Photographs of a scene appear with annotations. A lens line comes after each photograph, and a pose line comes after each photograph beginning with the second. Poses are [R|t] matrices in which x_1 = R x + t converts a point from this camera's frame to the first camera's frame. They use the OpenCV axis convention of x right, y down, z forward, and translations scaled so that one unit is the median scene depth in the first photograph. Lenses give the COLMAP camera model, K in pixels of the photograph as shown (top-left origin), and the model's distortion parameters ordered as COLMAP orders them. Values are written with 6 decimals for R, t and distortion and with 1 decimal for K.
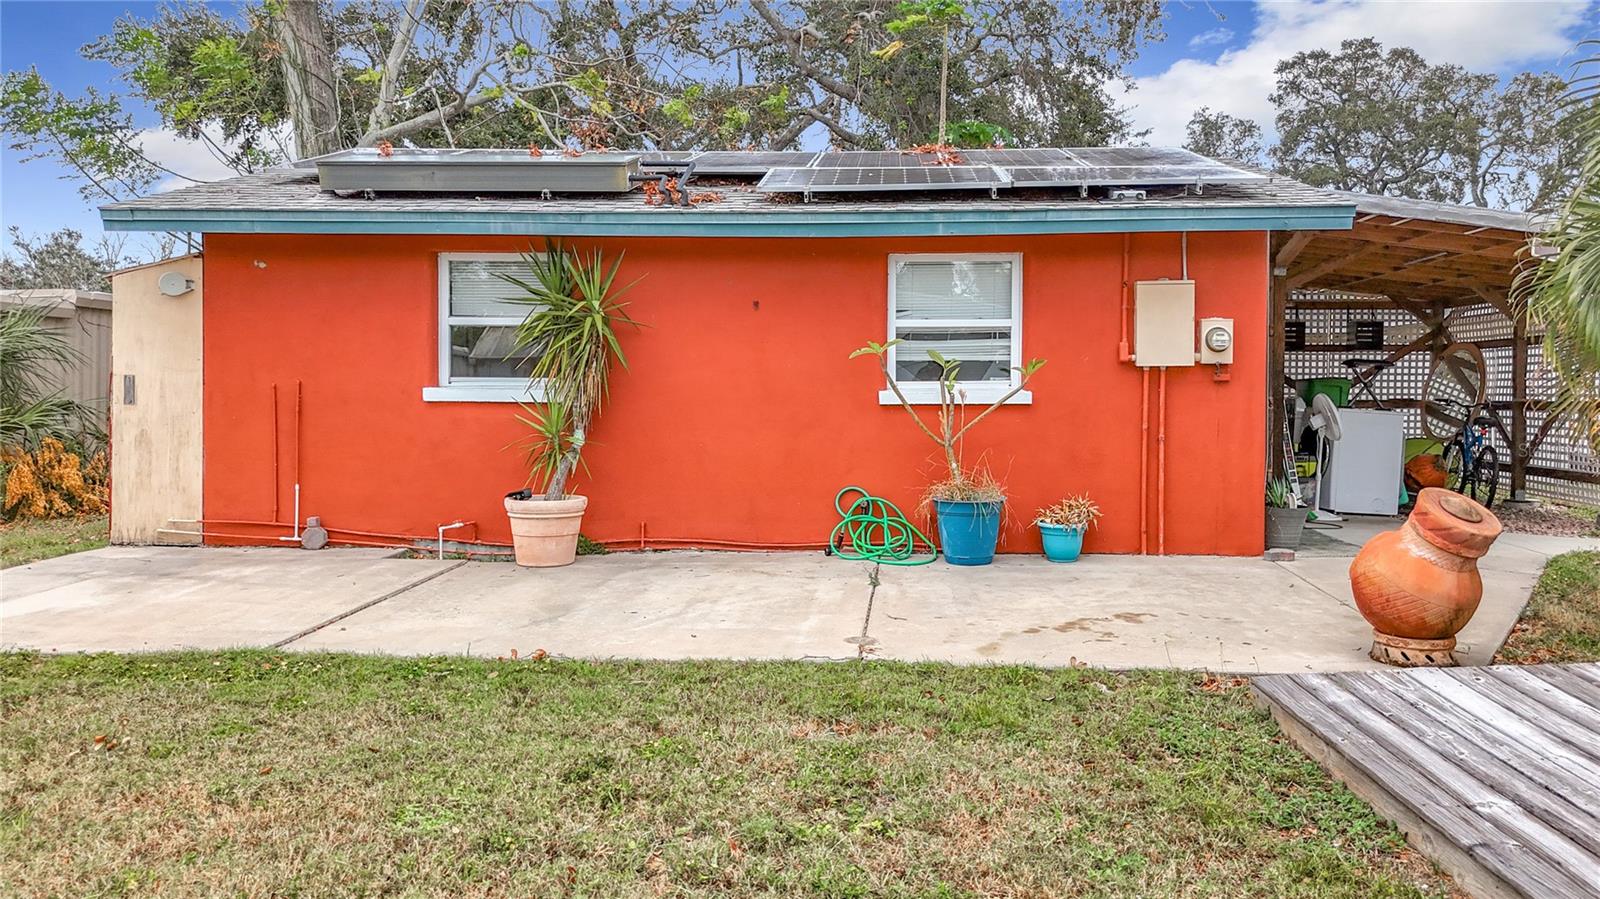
lens RADIAL K [[1219.5, 0, 801.4], [0, 1219.5, 444.5], [0, 0, 1]] dist [0.067435, -0.121156]
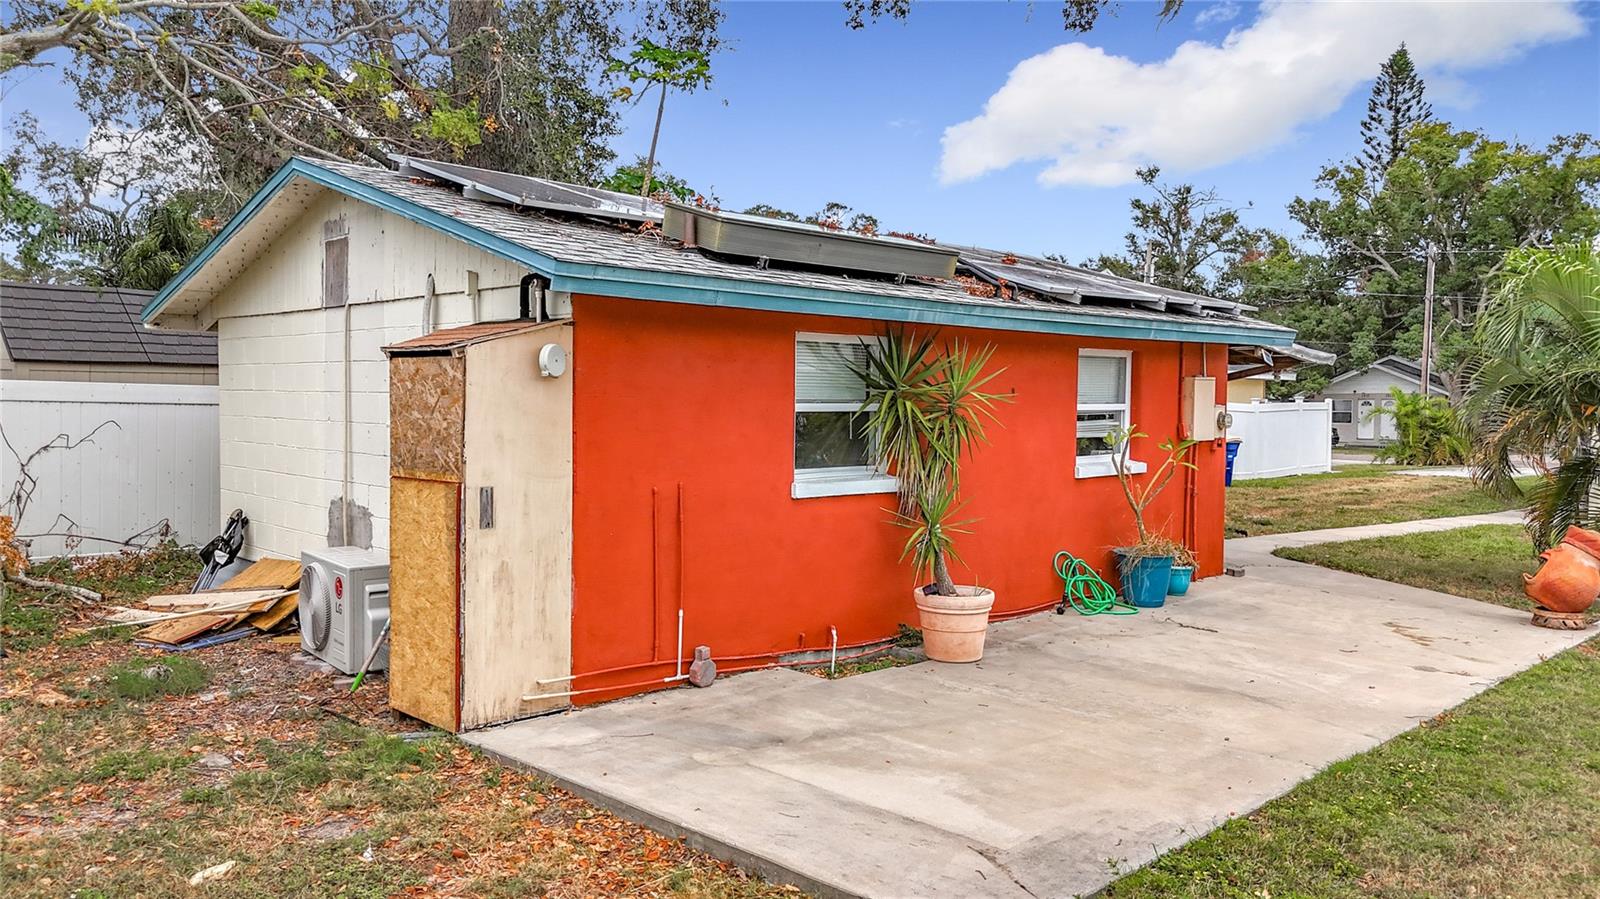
lens RADIAL K [[1193.6, 0, 799.9], [0, 1193.6, 466.4], [0, 0, 1]] dist [0.061969, -0.094852]
pose [[0.681775, -0.041391, 0.730390, -0.927375], [0.032404, 0.999127, 0.026374, -0.080750], [-0.730844, 0.005686, 0.682521, 0.401067]]
